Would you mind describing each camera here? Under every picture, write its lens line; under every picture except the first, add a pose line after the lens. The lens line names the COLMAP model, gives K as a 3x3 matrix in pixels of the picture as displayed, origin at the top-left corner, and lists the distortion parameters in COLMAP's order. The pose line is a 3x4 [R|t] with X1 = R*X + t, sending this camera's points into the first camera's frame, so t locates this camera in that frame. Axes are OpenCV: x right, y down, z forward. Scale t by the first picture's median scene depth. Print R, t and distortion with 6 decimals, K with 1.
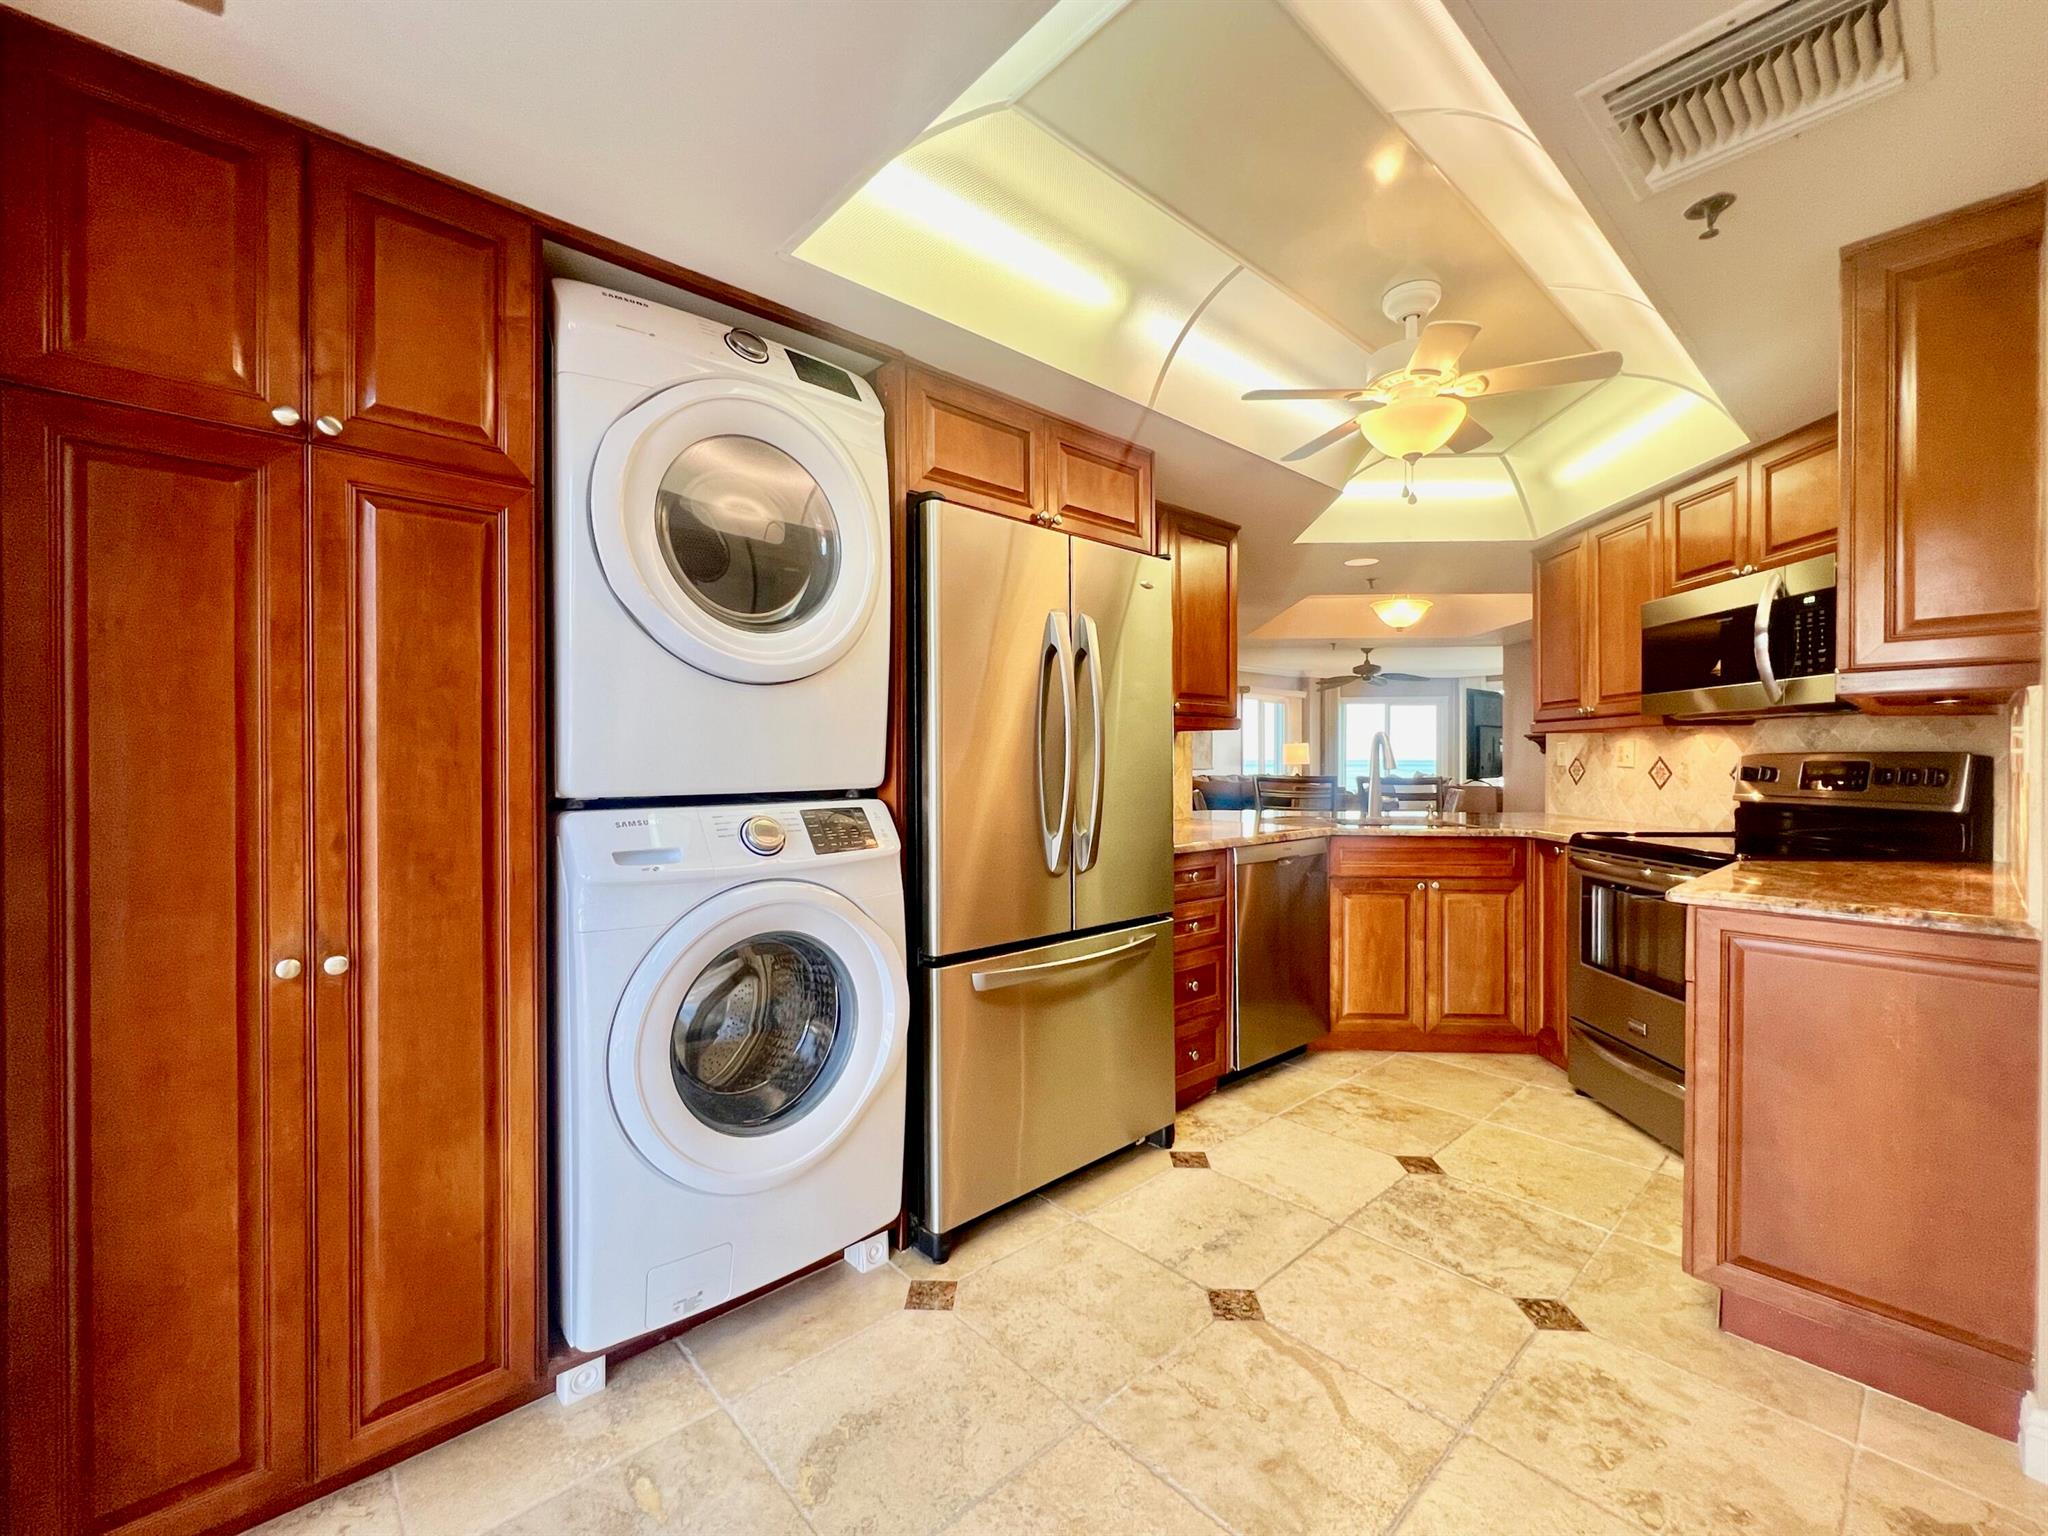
lens RADIAL K [[848.2, 0, 1032.9], [0, 848.2, 769.8], [0, 0, 1]] dist [-0.002437, -0.000162]
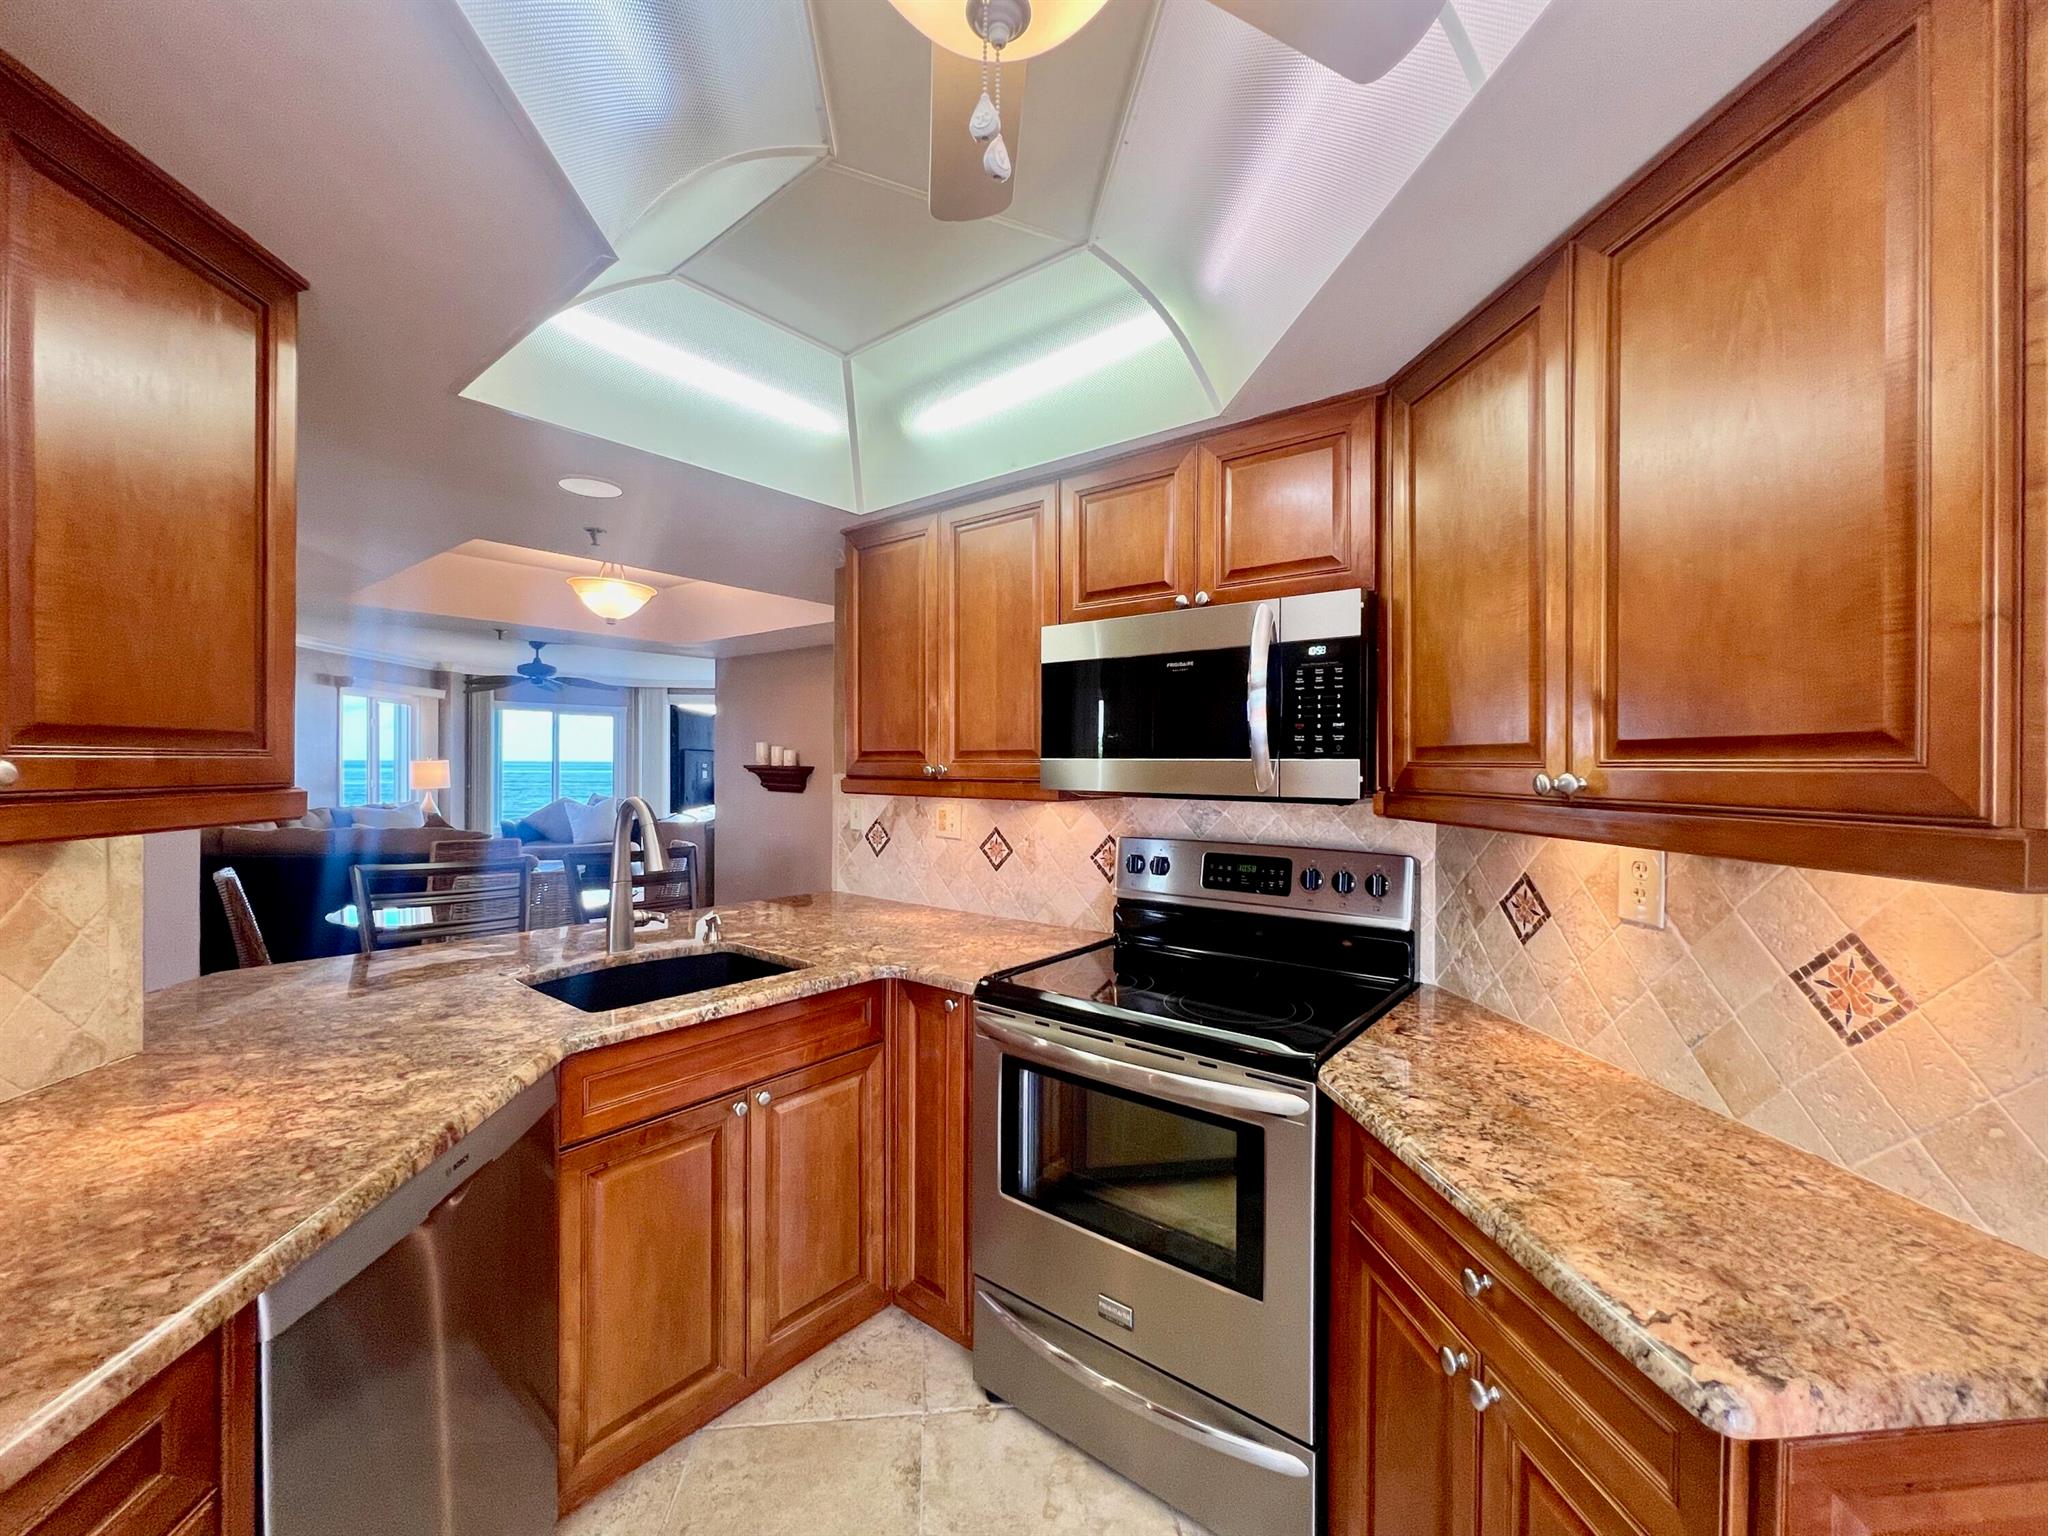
lens RADIAL K [[848.2, 0, 1021.3], [0, 848.2, 765.5], [0, 0, 1]] dist [-0.002437, -0.000162]
pose [[0.606973, 0.002802, 0.794718, 0.158462], [0.004398, 0.999967, -0.006885, -0.078295], [-0.794710, 0.007675, 0.606940, 0.593451]]
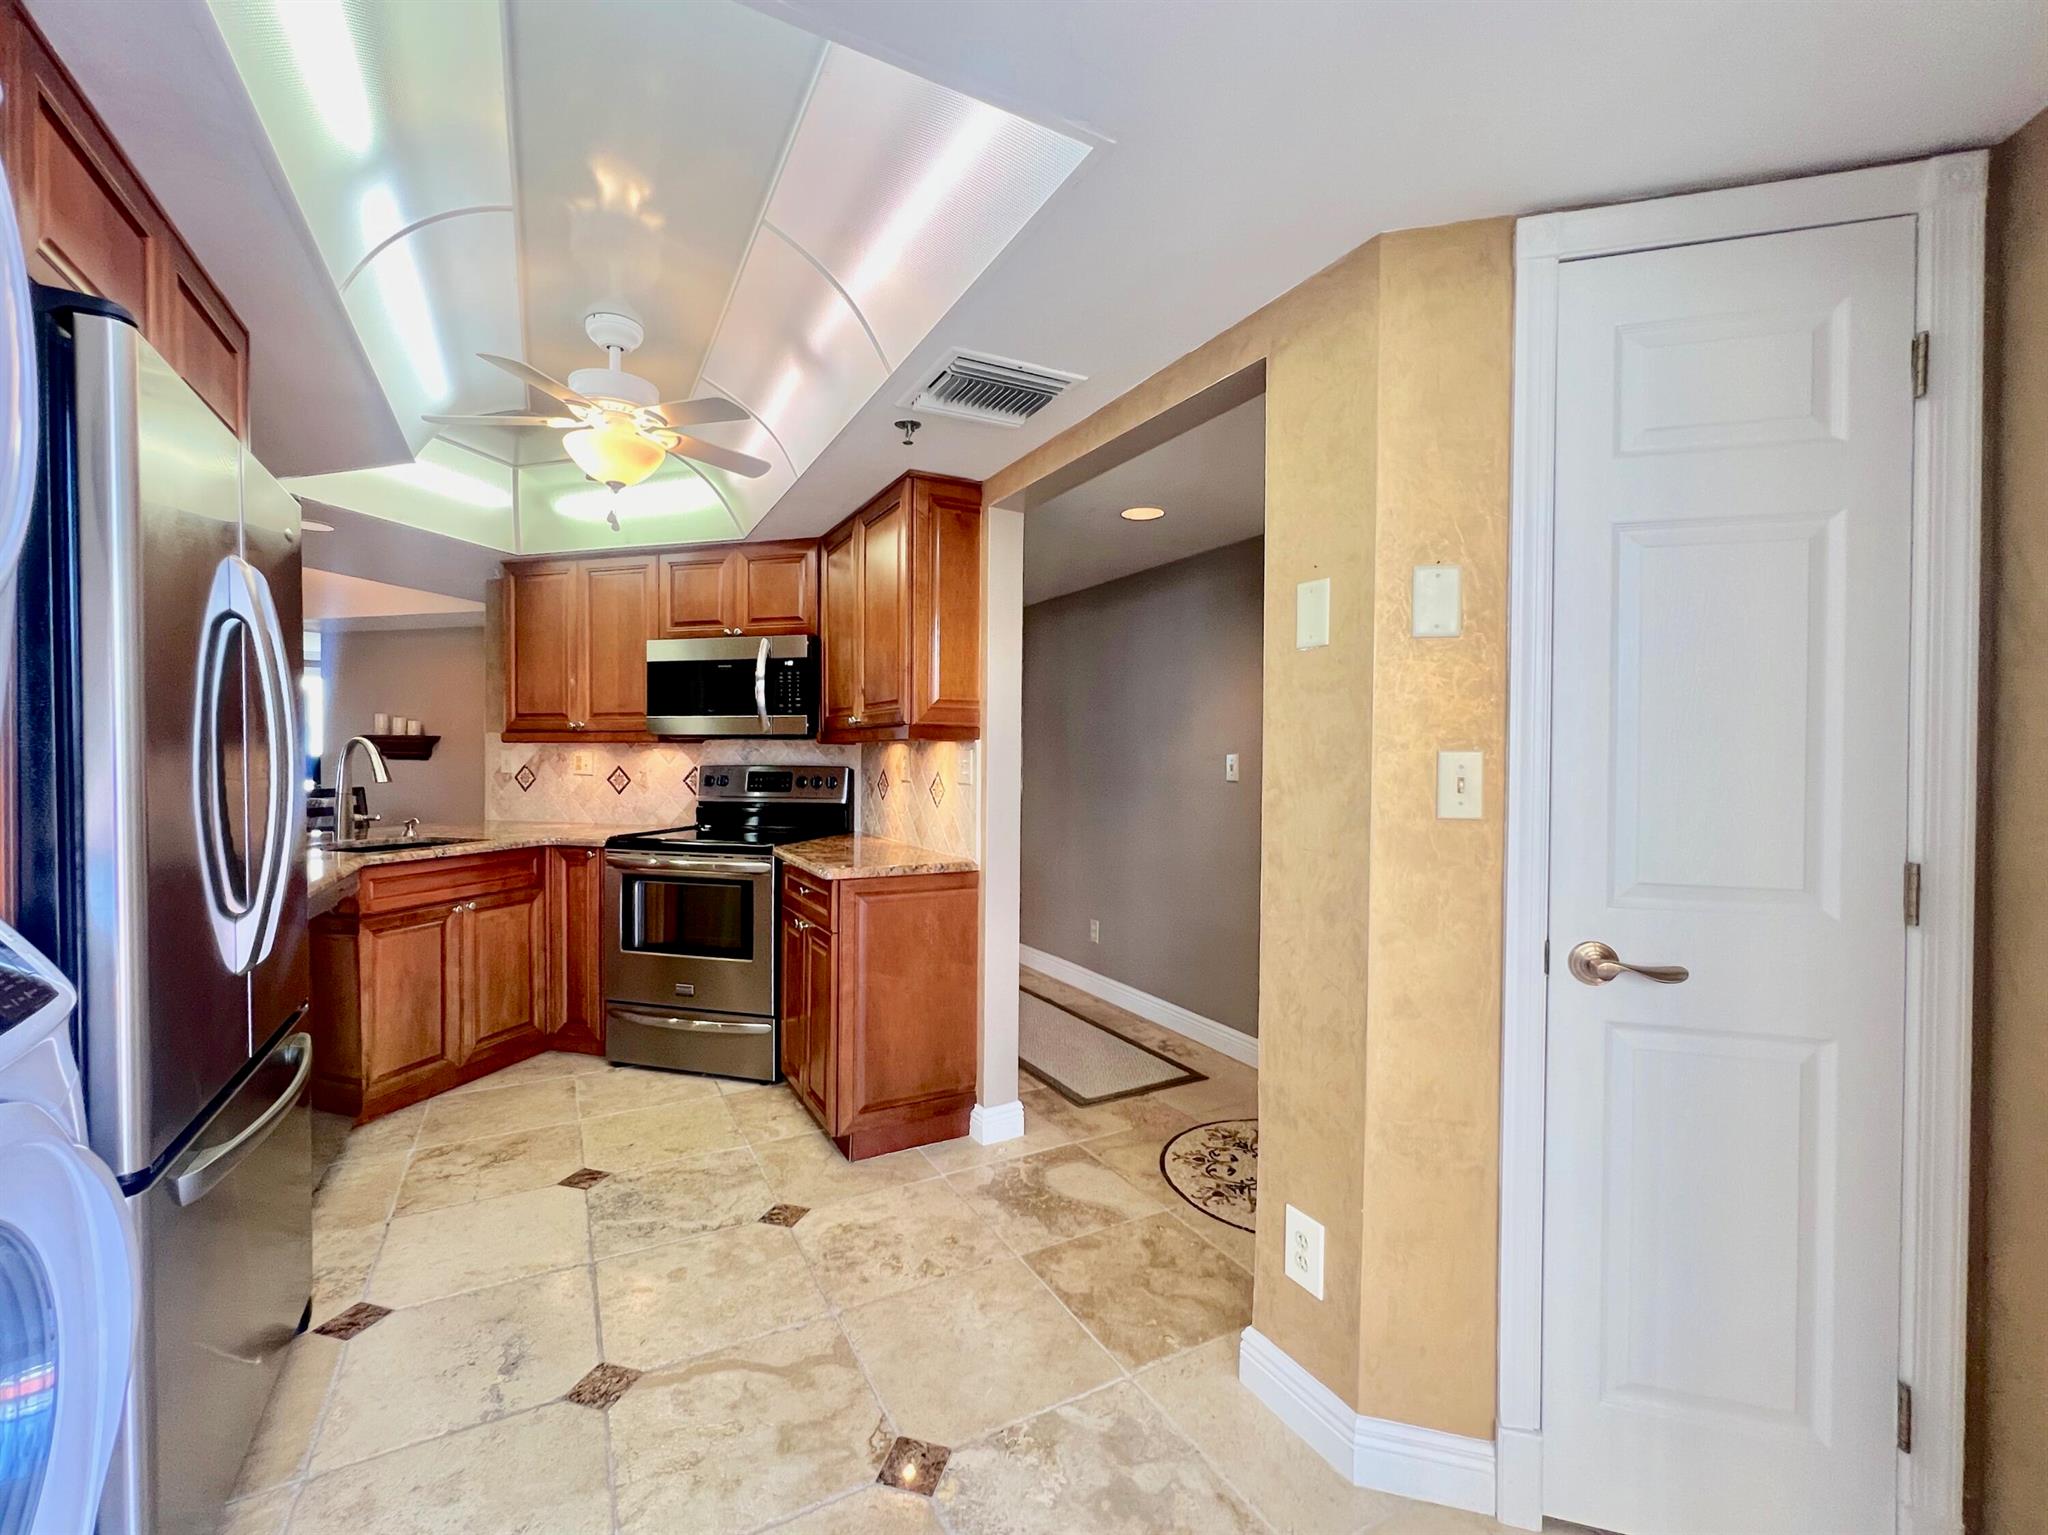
lens RADIAL K [[848.2, 0, 1013.5], [0, 848.2, 766.9], [0, 0, 1]] dist [-0.002437, -0.000162]
pose [[0.244064, -0.008644, 0.969721, -0.316873], [0.005054, 0.999958, 0.007642, -0.023879], [-0.969746, 0.003036, 0.244097, 0.206483]]
